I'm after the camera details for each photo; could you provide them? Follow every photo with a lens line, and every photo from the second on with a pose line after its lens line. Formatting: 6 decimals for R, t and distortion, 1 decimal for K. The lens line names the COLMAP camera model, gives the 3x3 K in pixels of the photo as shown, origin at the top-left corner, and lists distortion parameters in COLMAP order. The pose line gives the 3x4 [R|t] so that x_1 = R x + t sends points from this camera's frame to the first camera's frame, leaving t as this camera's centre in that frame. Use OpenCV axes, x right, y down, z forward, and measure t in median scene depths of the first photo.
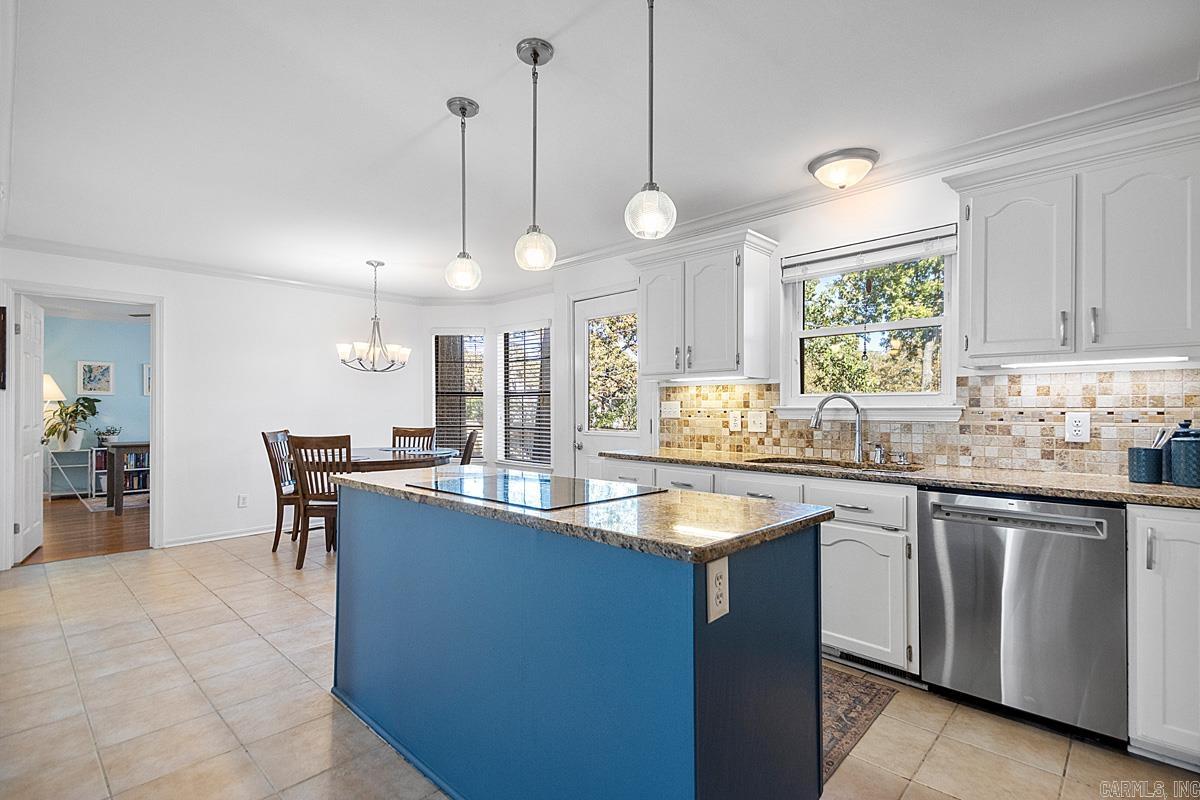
lens RADIAL K [[550.2, 0, 608.5], [0, 550.2, 413.7], [0, 0, 1]] dist [0.028613, -0.019872]
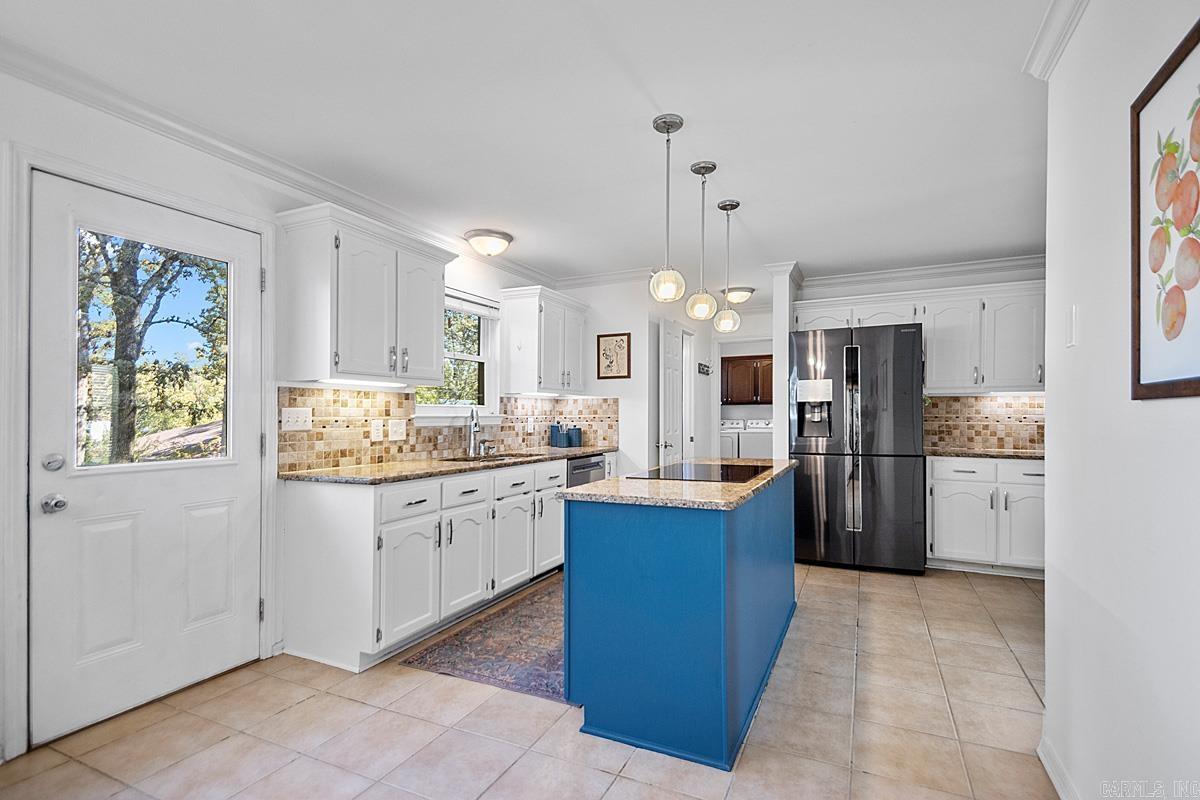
lens RADIAL K [[550.2, 0, 607.0], [0, 550.2, 424.1], [0, 0, 1]] dist [0.028613, -0.019872]
pose [[-0.306030, -0.015056, 0.951903, -0.815550], [0.012022, 0.999734, 0.019677, -0.011531], [-0.951946, 0.017465, -0.305767, 0.960840]]
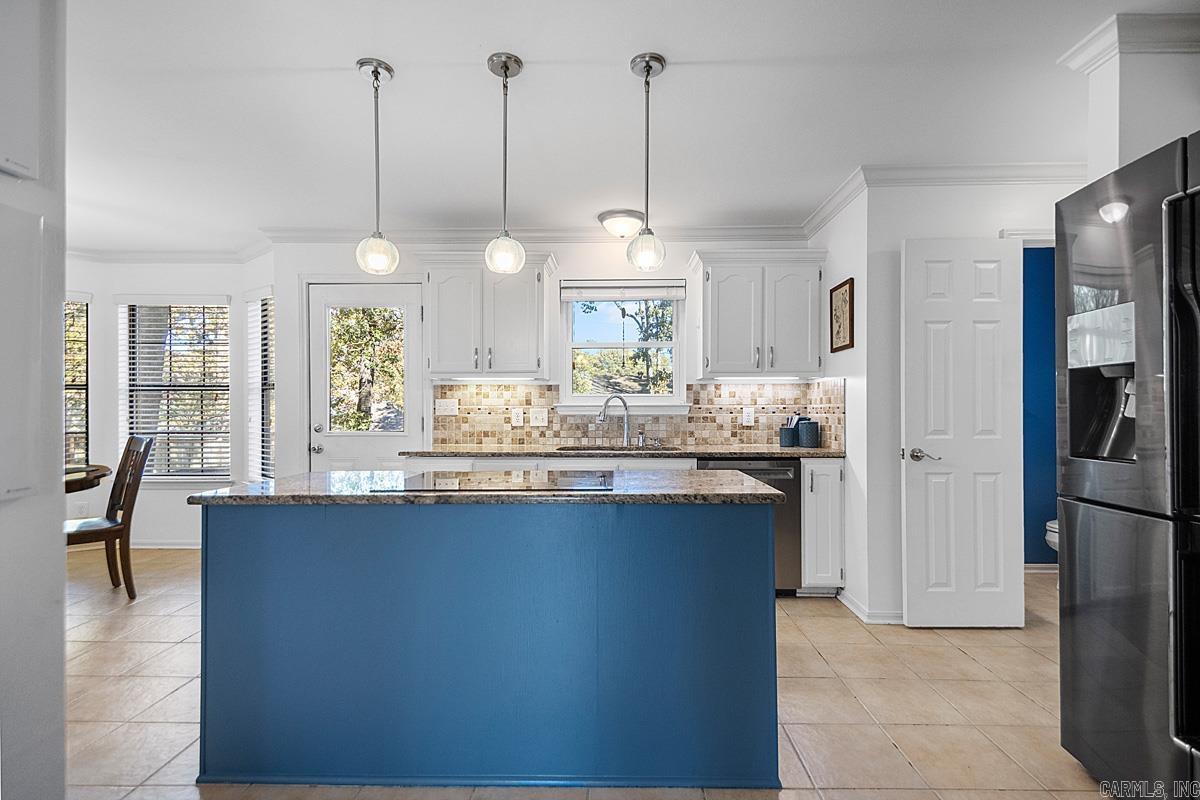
lens RADIAL K [[550.2, 0, 600.5], [0, 550.2, 414.9], [0, 0, 1]] dist [0.028613, -0.019872]
pose [[0.739441, -0.012378, 0.673107, -0.420750], [0.008290, 0.999923, 0.009282, -0.000051], [-0.673170, -0.001284, 0.739486, 0.058517]]
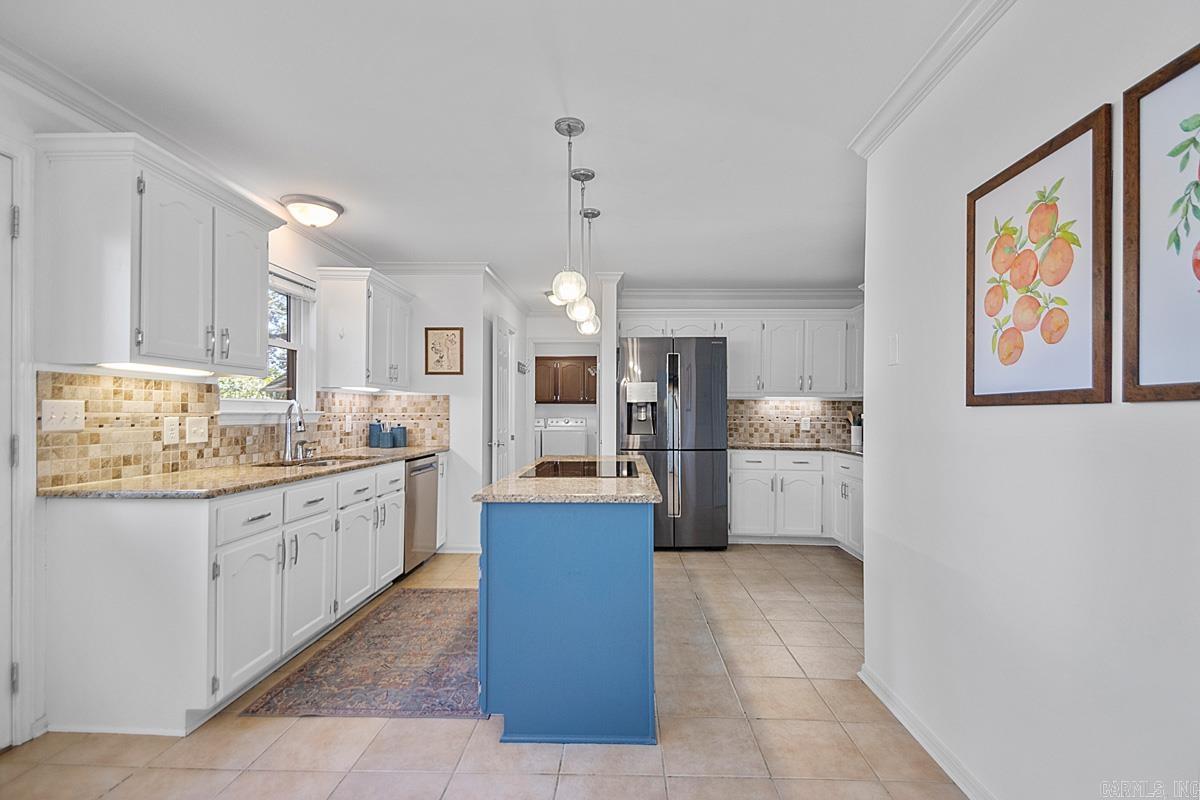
lens RADIAL K [[550.2, 0, 605.8], [0, 550.2, 424.5], [0, 0, 1]] dist [0.028613, -0.019872]
pose [[-0.659533, -0.018060, 0.751459, -0.739861], [0.002604, 0.999650, 0.026311, -0.013083], [-0.751671, 0.019310, -0.659255, 1.105024]]
